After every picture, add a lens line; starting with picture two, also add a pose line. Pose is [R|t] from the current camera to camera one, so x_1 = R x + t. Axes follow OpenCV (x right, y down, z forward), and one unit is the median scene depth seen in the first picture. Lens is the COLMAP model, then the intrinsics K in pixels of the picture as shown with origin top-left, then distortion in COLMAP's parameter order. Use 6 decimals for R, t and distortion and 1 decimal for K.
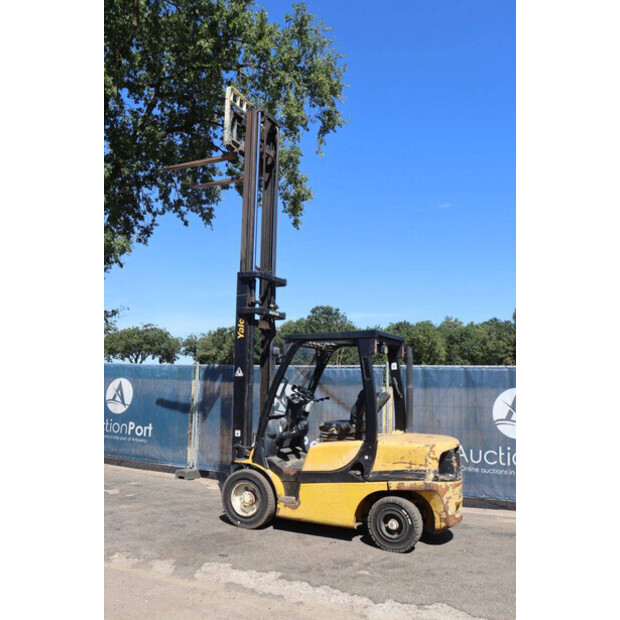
lens RADIAL K [[538.9, 0, 300.8], [0, 538.9, 310.5], [0, 0, 1]] dist [-0.097147, 0.005420]
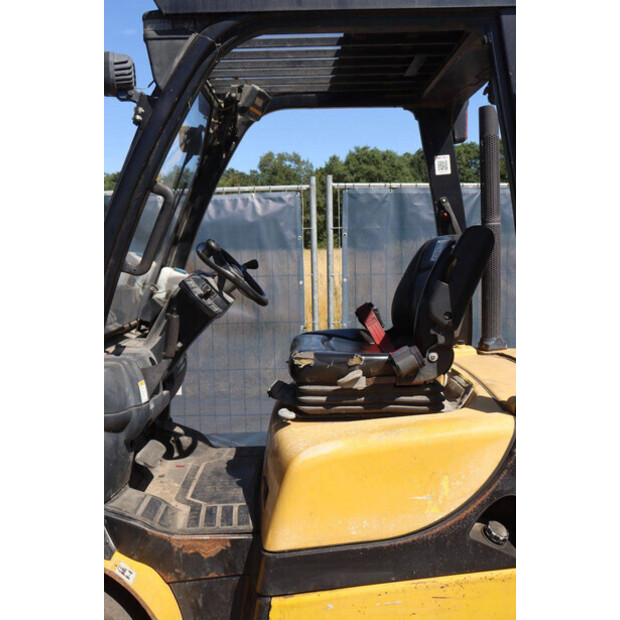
lens RADIAL K [[624.7, 0, 305.9], [0, 624.7, 307.5], [0, 0, 1]] dist [-0.109692, 0.206501]
pose [[0.886728, -0.082117, 0.454941, -0.108928], [-0.024547, 0.974346, 0.223714, 0.120593], [-0.461640, -0.209541, 0.861963, 0.768287]]
